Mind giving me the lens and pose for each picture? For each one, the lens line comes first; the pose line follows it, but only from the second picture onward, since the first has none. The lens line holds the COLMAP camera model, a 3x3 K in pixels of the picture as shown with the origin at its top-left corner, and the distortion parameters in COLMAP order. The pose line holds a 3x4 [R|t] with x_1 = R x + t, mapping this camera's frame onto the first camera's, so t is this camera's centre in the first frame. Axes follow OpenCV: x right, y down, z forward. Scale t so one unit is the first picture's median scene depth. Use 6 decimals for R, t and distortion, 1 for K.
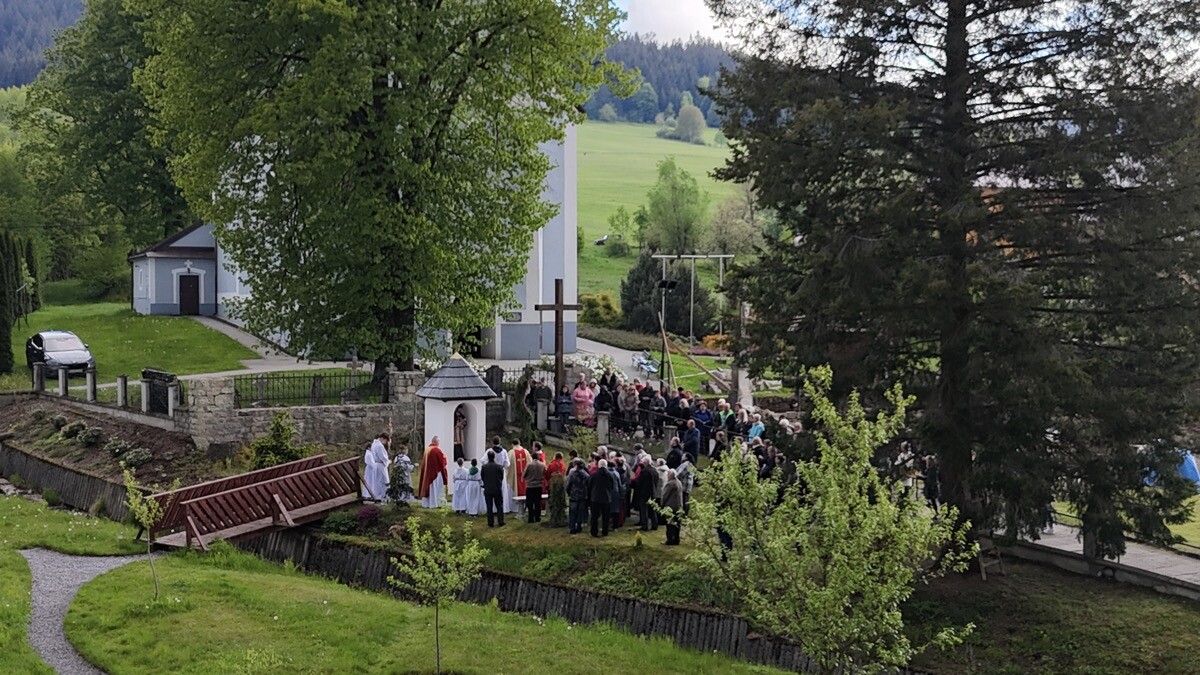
lens RADIAL K [[1607.2, 0, 600.0], [0, 1607.2, 337.5], [0, 0, 1]] dist [0.189077, -0.580183]
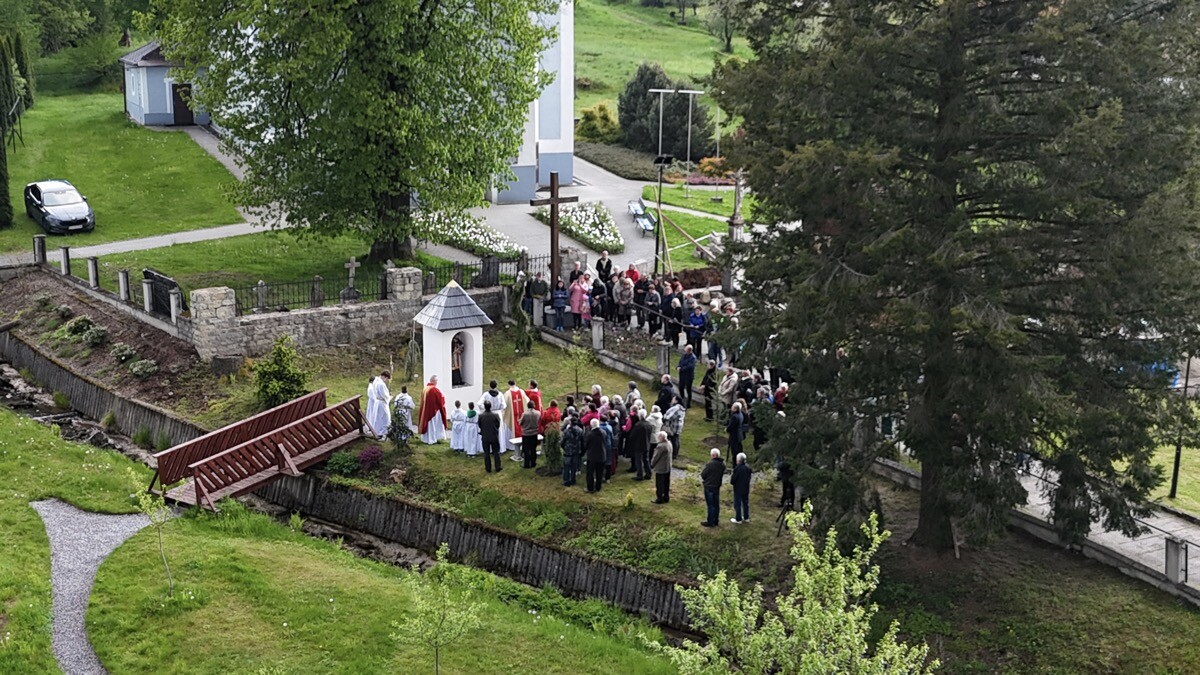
lens RADIAL K [[1607.2, 0, 600.0], [0, 1607.2, 337.5], [0, 0, 1]] dist [0.189077, -0.580183]
pose [[0.999992, 0.003841, 0.000824, 0.002904], [-0.003927, 0.982432, 0.186580, -0.147454], [-0.000093, -0.186582, 0.982439, -0.004211]]
